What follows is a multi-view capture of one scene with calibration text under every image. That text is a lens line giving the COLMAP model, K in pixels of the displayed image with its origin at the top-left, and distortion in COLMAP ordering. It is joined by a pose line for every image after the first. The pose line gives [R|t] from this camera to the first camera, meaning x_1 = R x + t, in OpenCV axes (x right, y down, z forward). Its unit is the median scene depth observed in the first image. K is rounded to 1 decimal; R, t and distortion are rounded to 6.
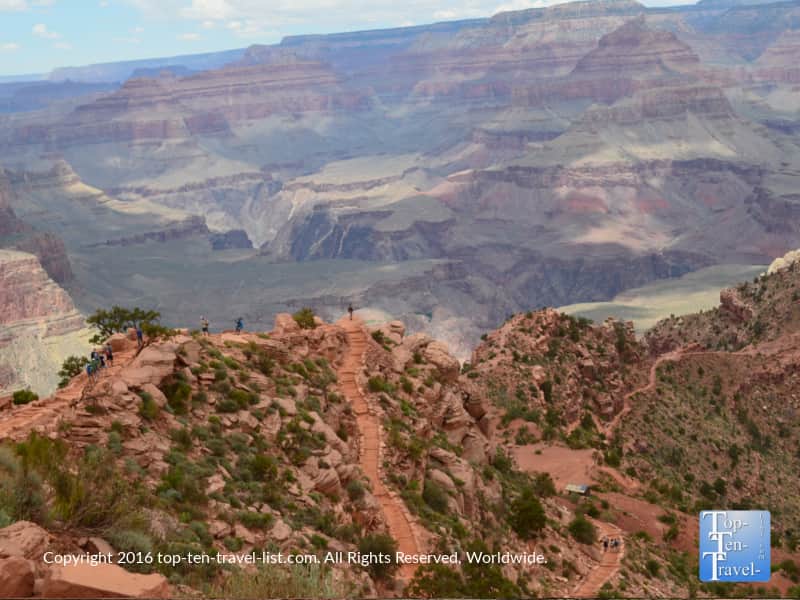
lens RADIAL K [[1205.1, 0, 400.0], [0, 1205.1, 300.0], [0, 0, 1]] dist [-0.100328, 0.110715]
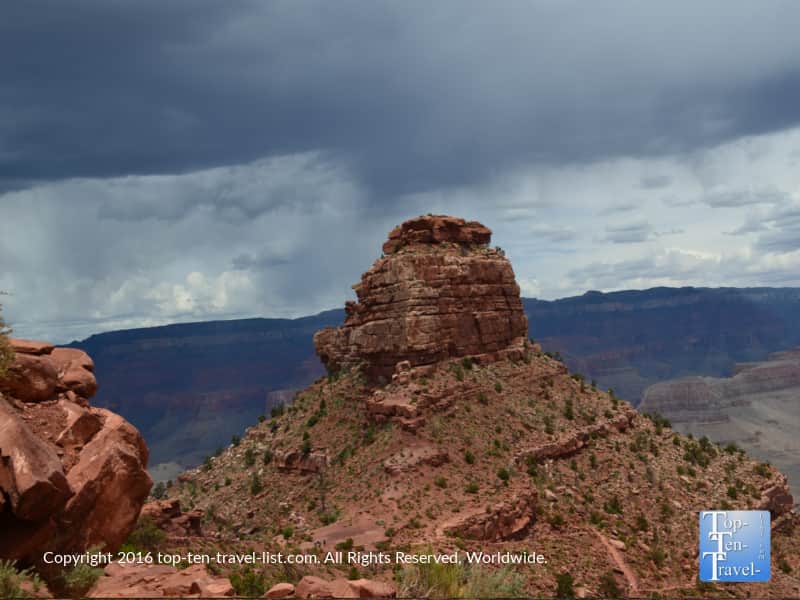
lens RADIAL K [[1002.6, 0, 447.2], [0, 1002.6, 299.9], [0, 0, 1]] dist [-0.038975, -0.024700]
pose [[0.776859, 0.039650, 0.628425, 0.032569], [0.161148, 0.952260, -0.259293, 0.011216], [-0.608705, 0.302703, 0.733382, 0.158043]]
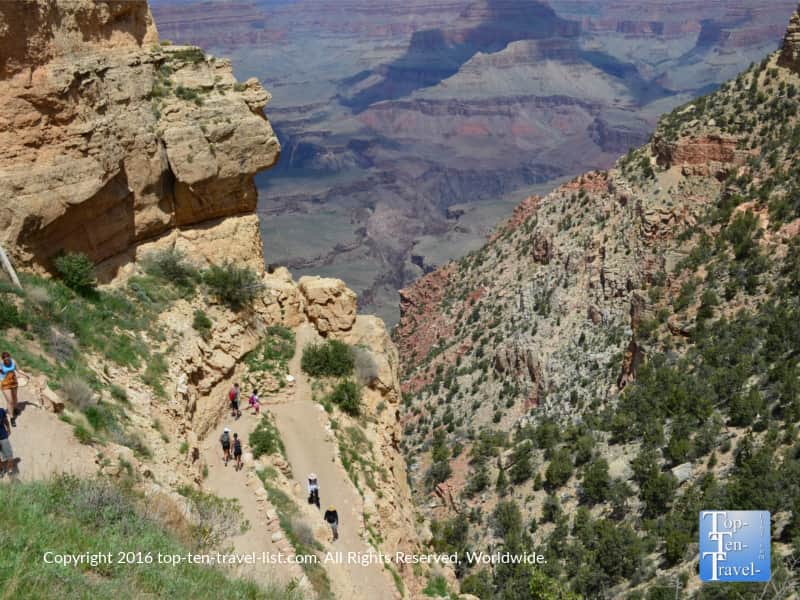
lens RADIAL K [[1205.1, 0, 400.0], [0, 1205.1, 300.0], [0, 0, 1]] dist [-0.100328, 0.110715]
pose [[0.991478, -0.003995, 0.130212, -0.115653], [-0.006661, 0.996668, 0.081292, 0.004139], [-0.130103, -0.081466, 0.988148, -0.382396]]
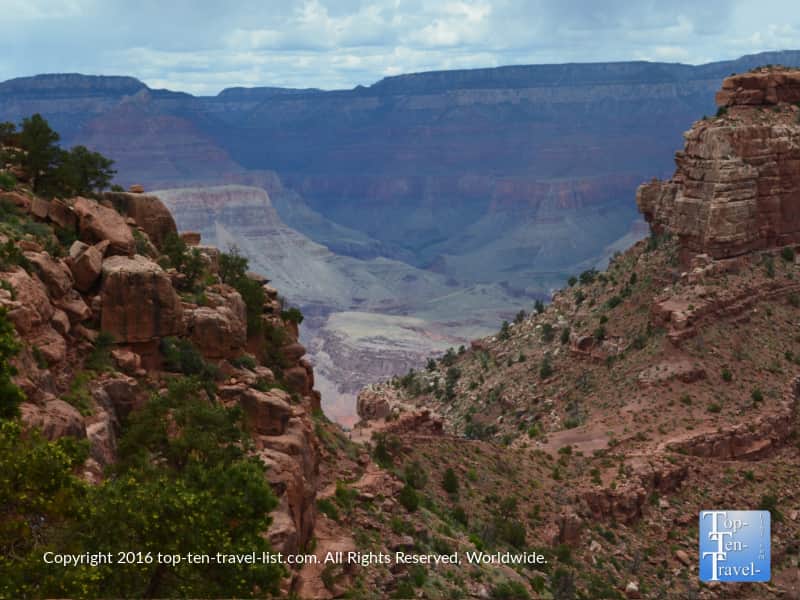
lens RADIAL K [[1662.7, 0, 400.0], [0, 1662.7, 300.0], [0, 0, 1]] dist [-0.041855, 0.033539]
pose [[0.938834, 0.005773, 0.344321, 0.015782], [0.041212, 0.990790, -0.128983, 0.012719], [-0.341894, 0.135284, 0.929950, 0.108958]]
